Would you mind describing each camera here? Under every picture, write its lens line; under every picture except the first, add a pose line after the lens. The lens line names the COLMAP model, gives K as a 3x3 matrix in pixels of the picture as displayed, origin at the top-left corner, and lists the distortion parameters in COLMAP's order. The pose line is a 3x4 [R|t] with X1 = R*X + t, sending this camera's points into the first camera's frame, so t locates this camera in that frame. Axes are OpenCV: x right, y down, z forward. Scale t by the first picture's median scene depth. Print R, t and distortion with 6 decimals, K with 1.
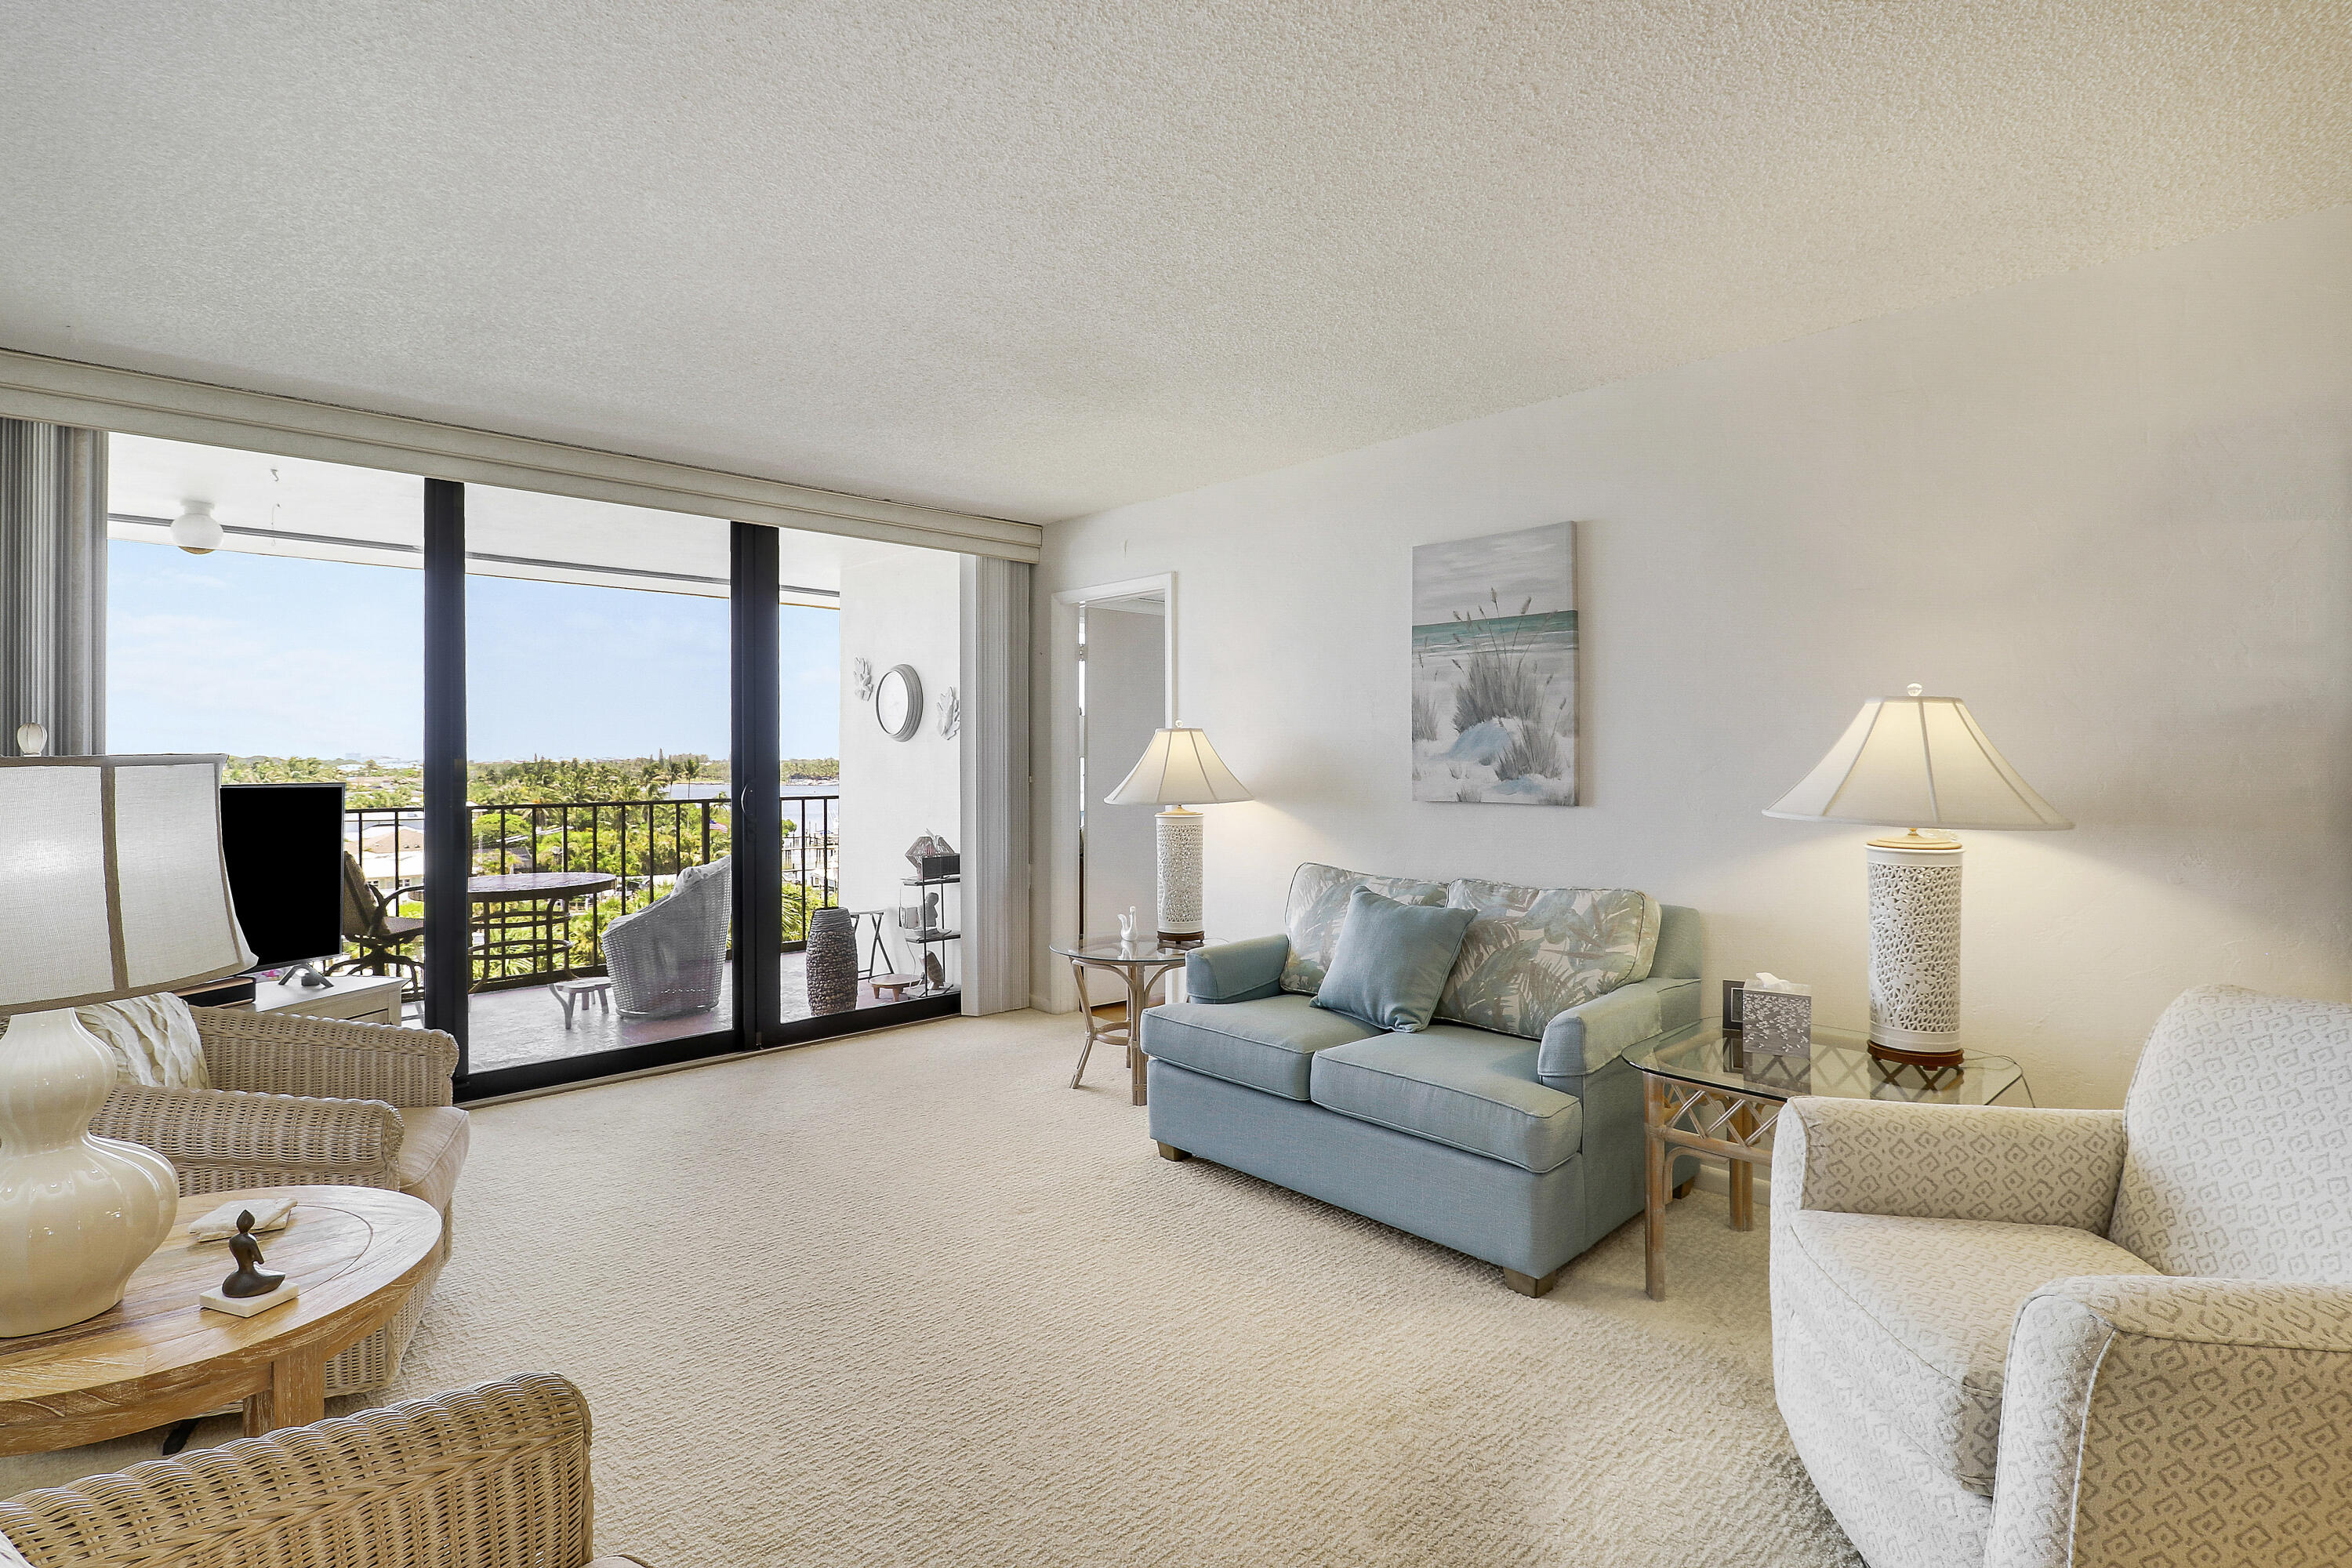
lens RADIAL K [[1126.1, 0, 1174.6], [0, 1126.1, 764.9], [0, 0, 1]] dist [-0.003746, -0.008397]
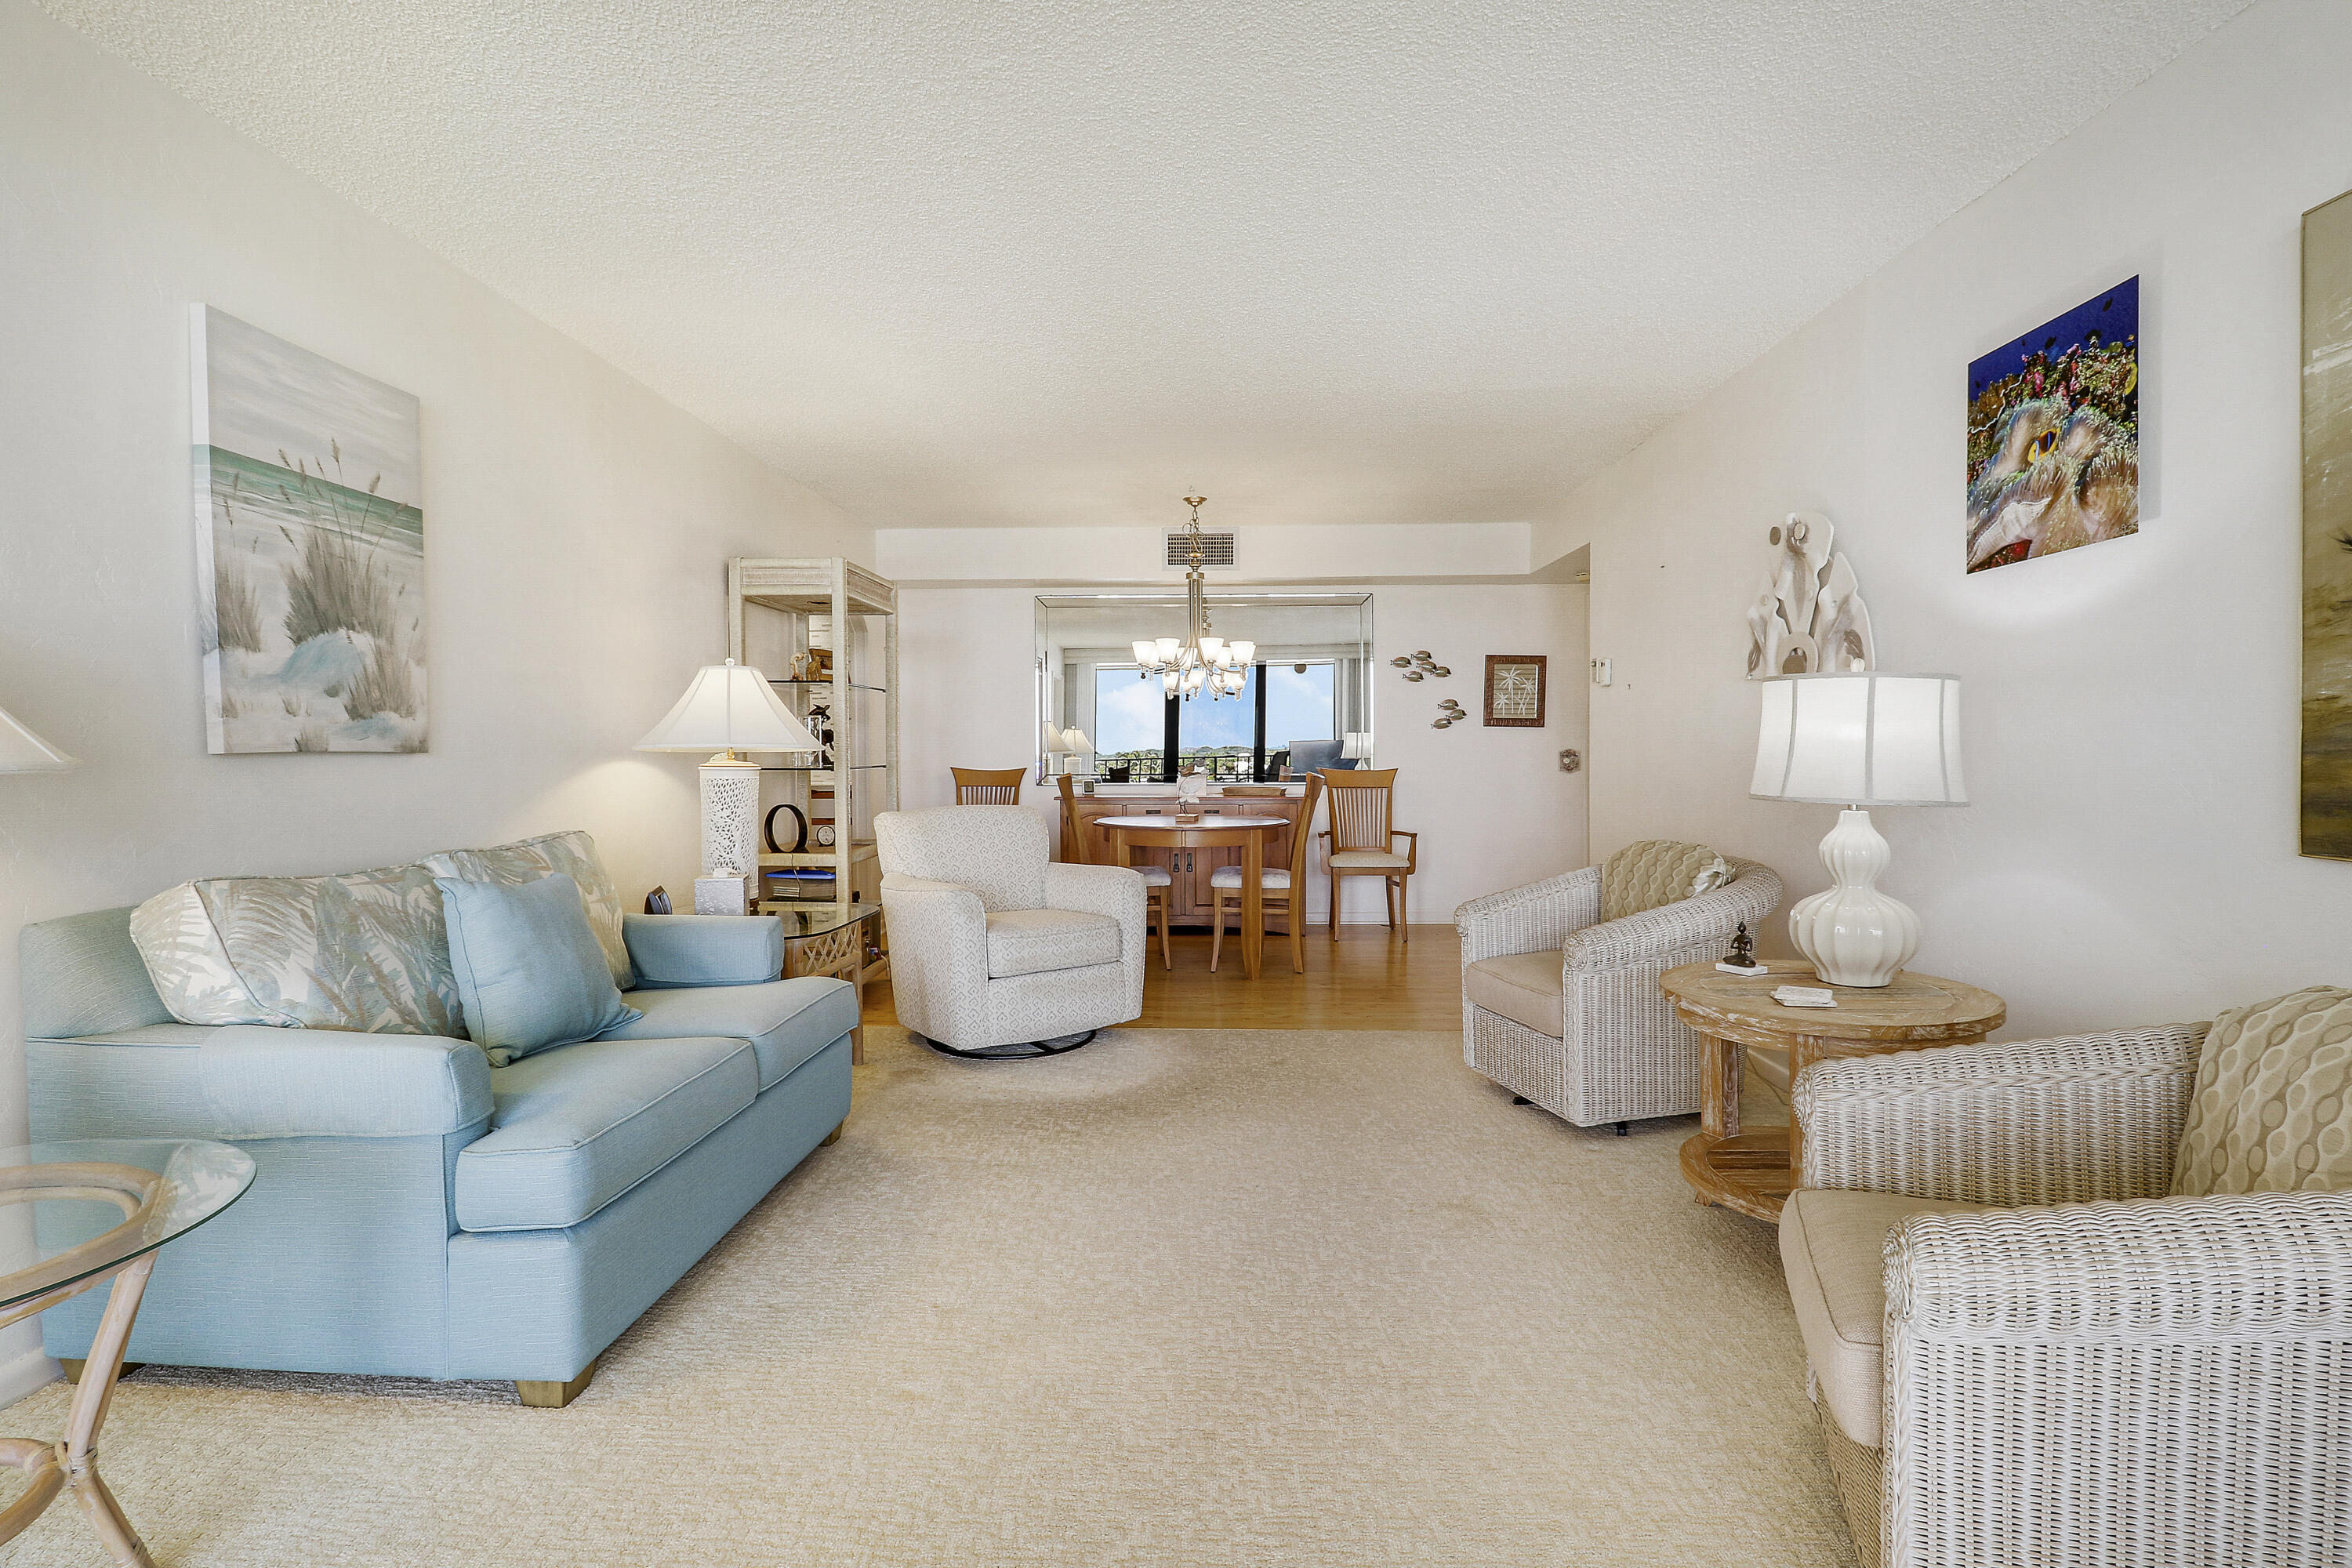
lens RADIAL K [[1107.9, 0, 1189.8], [0, 1107.9, 780.5], [0, 0, 1]] dist [0.001076, -0.004992]
pose [[-0.701568, -0.014898, 0.712447, -0.592239], [0.008545, 0.999534, 0.029316, 0.037052], [-0.712552, 0.026655, -0.701113, 1.160743]]
